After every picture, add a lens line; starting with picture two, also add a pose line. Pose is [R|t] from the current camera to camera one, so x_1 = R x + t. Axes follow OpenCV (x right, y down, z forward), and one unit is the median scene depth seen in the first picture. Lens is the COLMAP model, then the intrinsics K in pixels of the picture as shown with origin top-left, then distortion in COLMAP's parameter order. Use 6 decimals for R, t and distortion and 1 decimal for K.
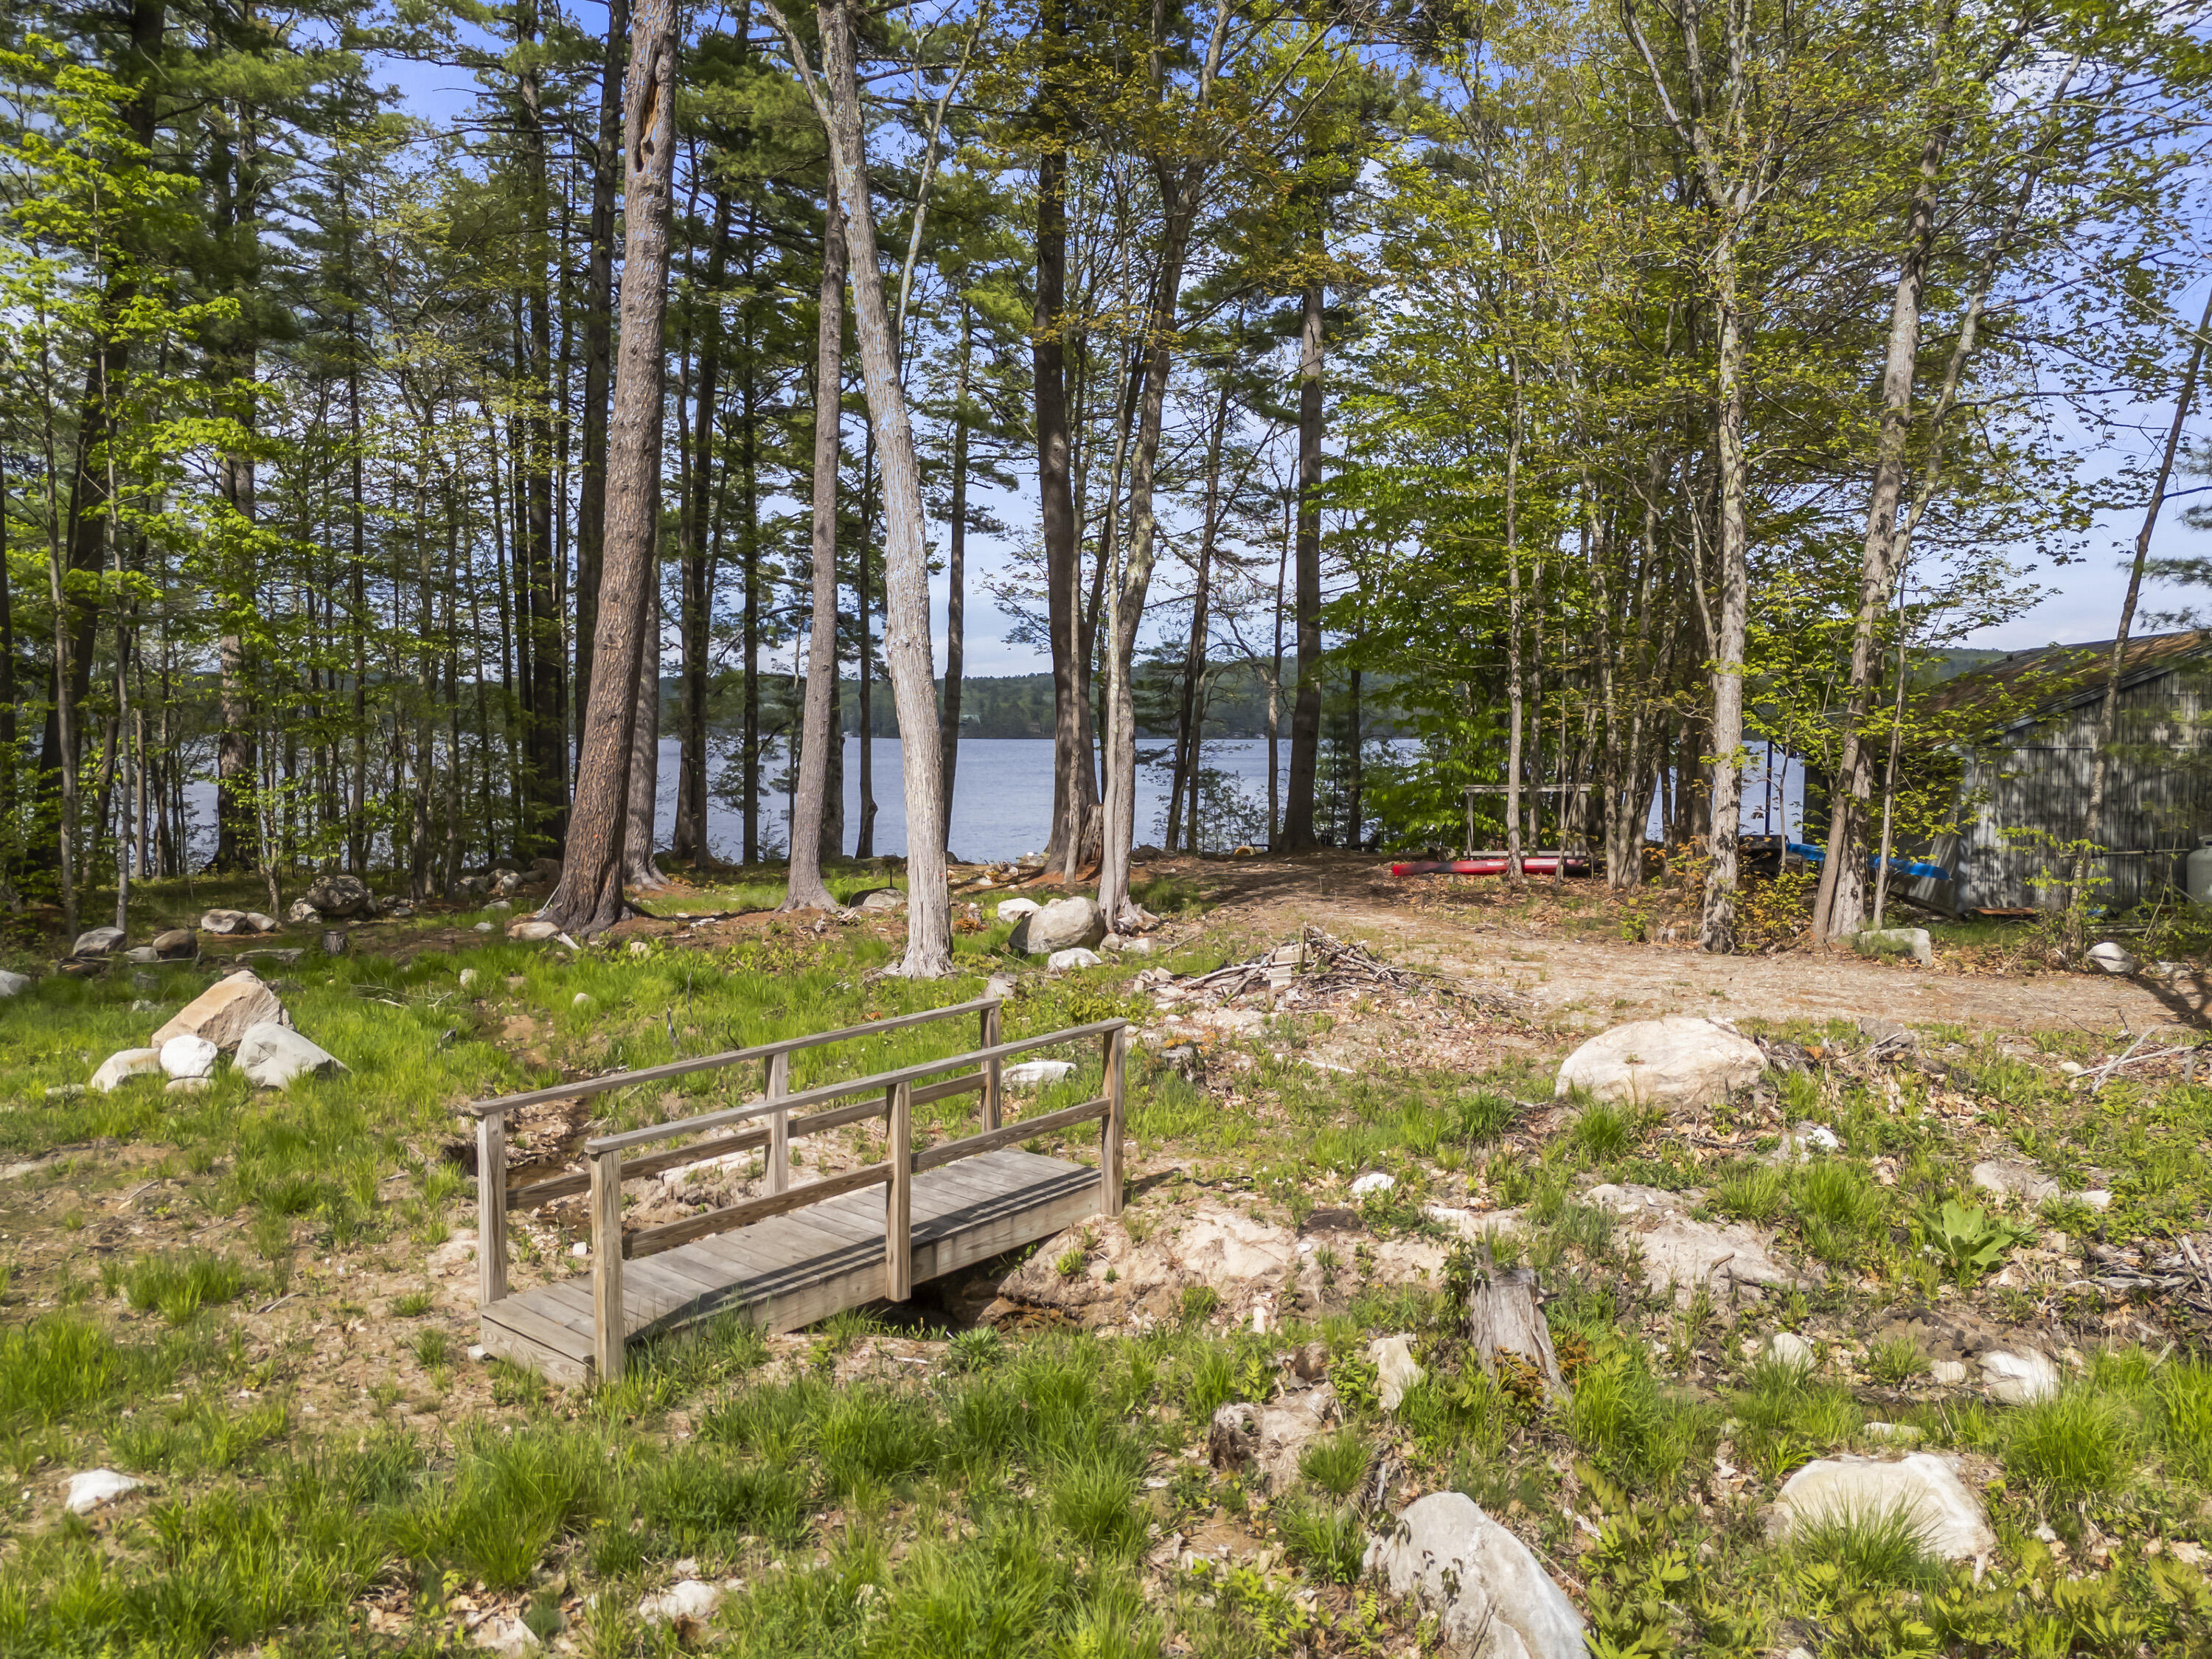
lens RADIAL K [[1630.5, 0, 1101.1], [0, 1630.5, 818.3], [0, 0, 1]] dist [0.119690, -0.166968]
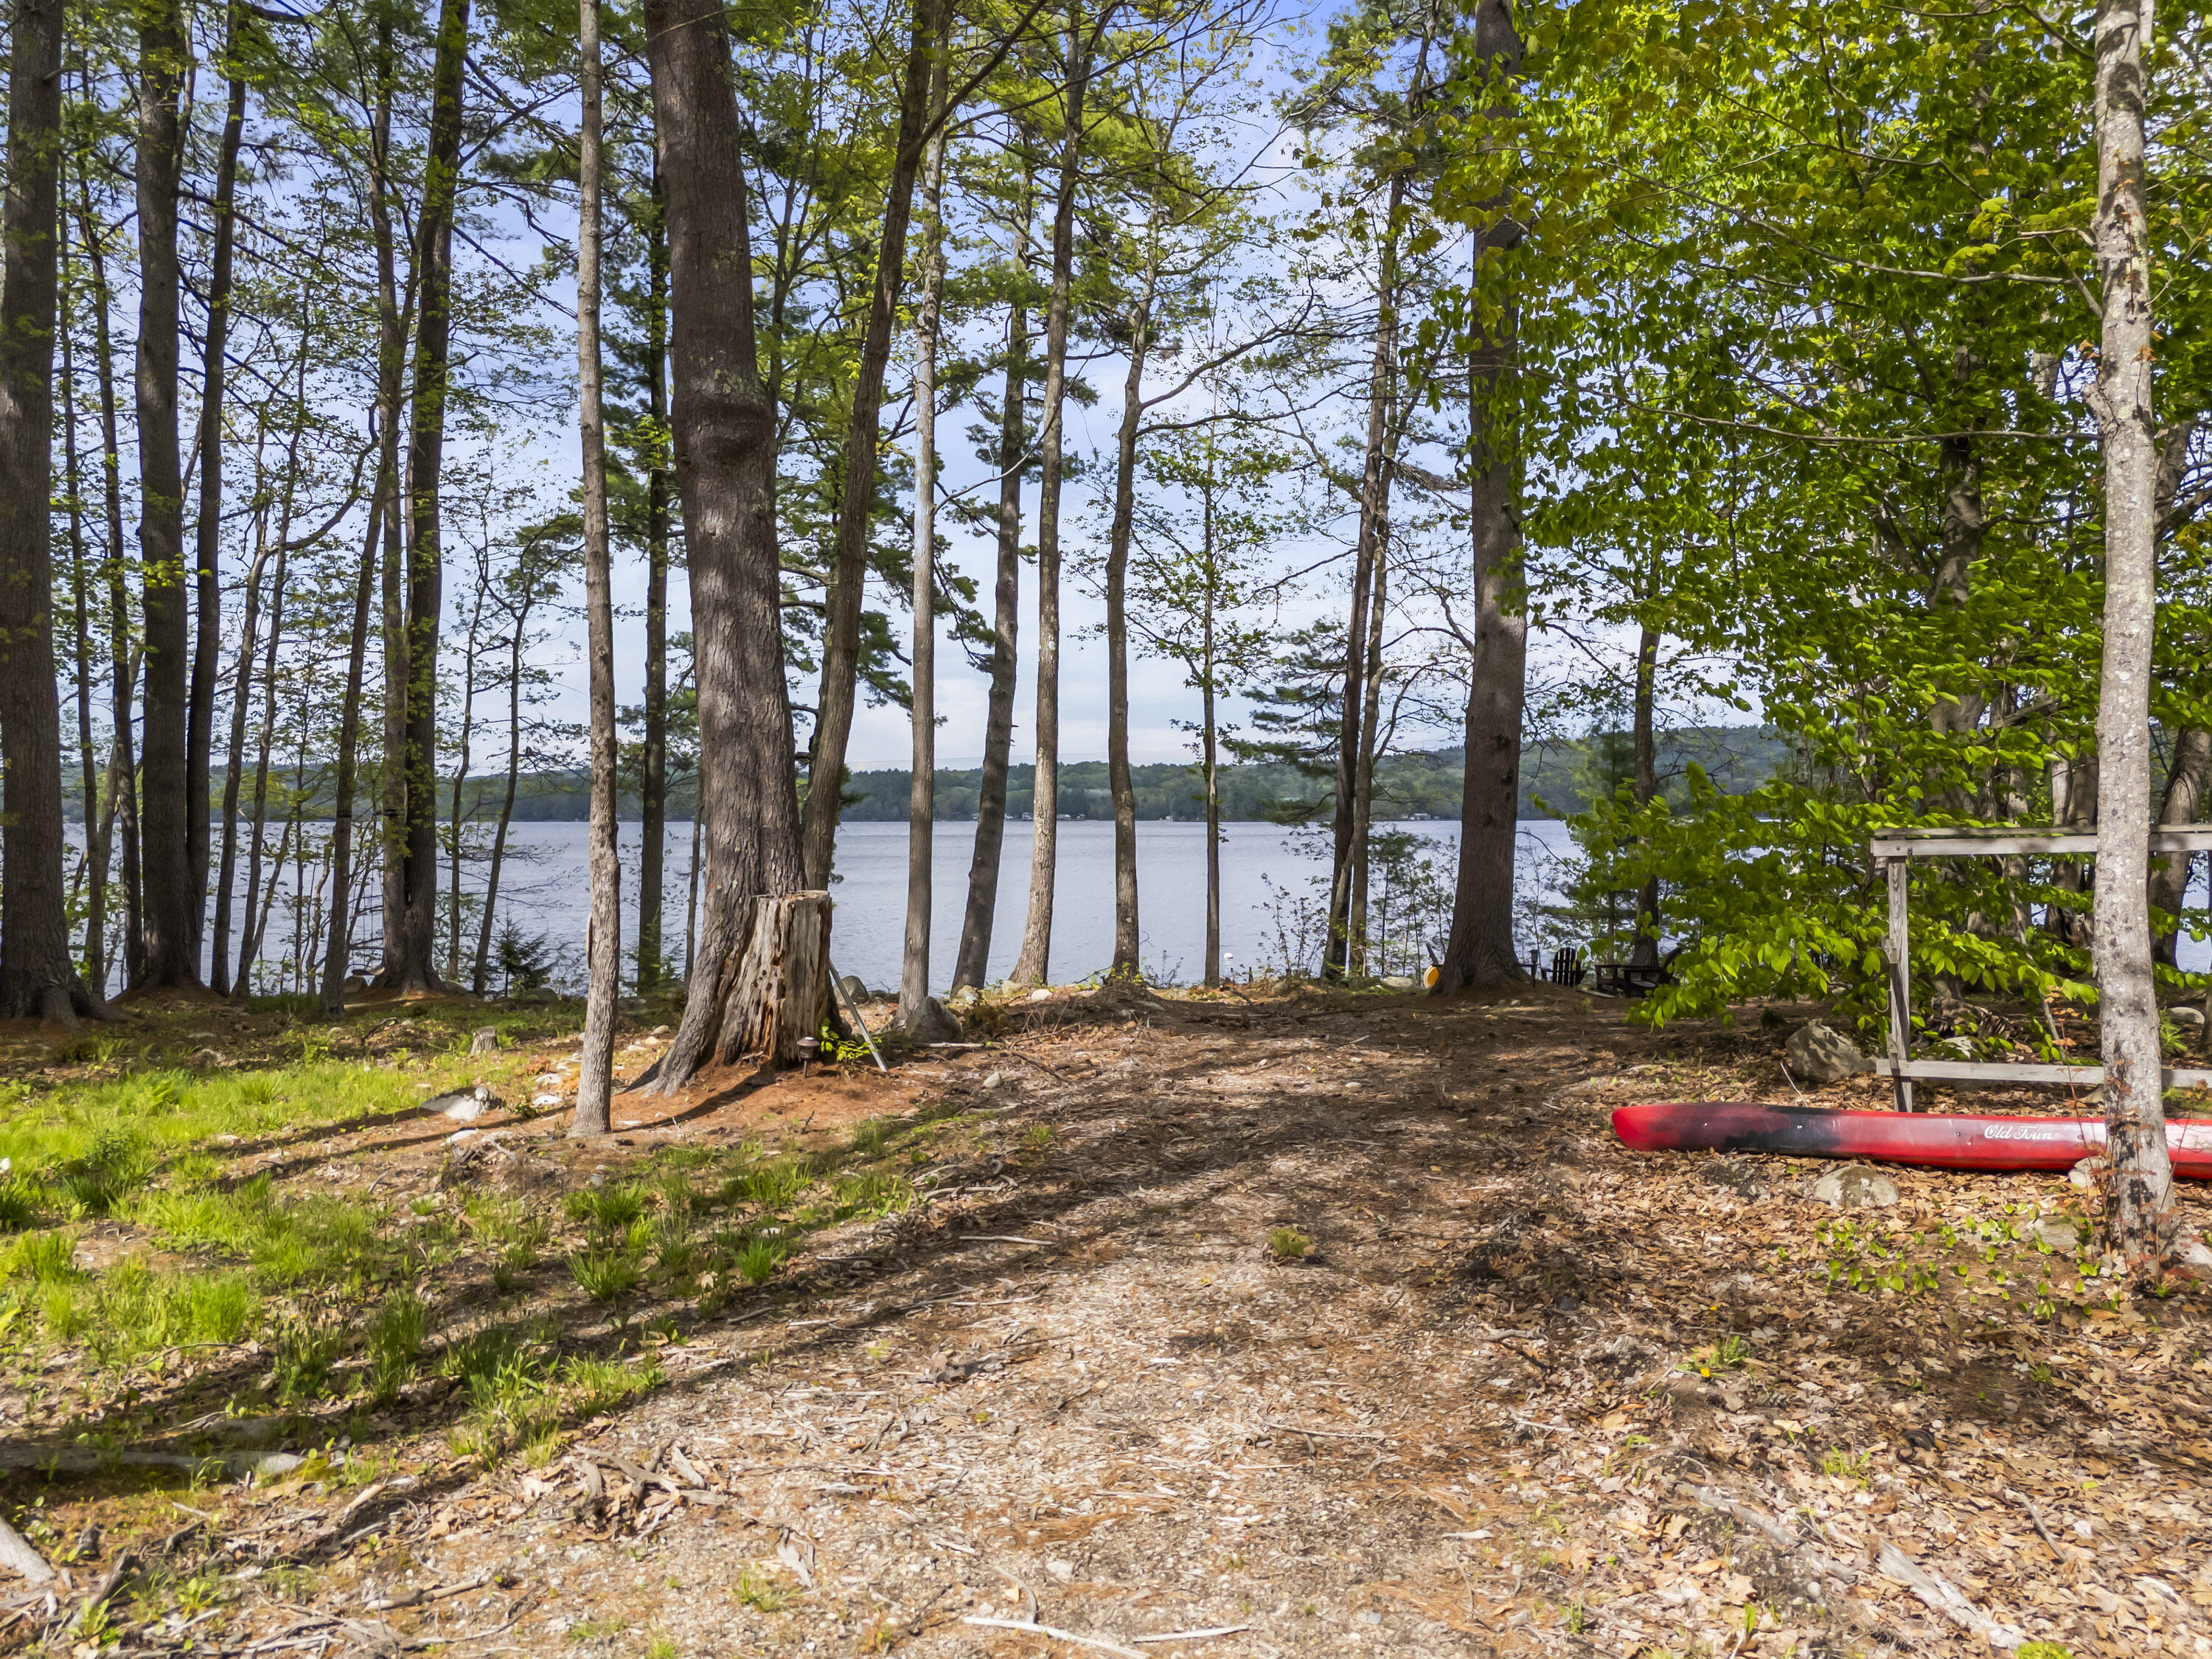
lens RADIAL K [[1630.5, 0, 1101.1], [0, 1630.5, 818.3], [0, 0, 1]] dist [0.119690, -0.166968]
pose [[0.978854, -0.014541, -0.204045, 0.085531], [0.004078, 0.998659, -0.051605, -0.004476], [0.204521, 0.049681, 0.977601, 0.396460]]
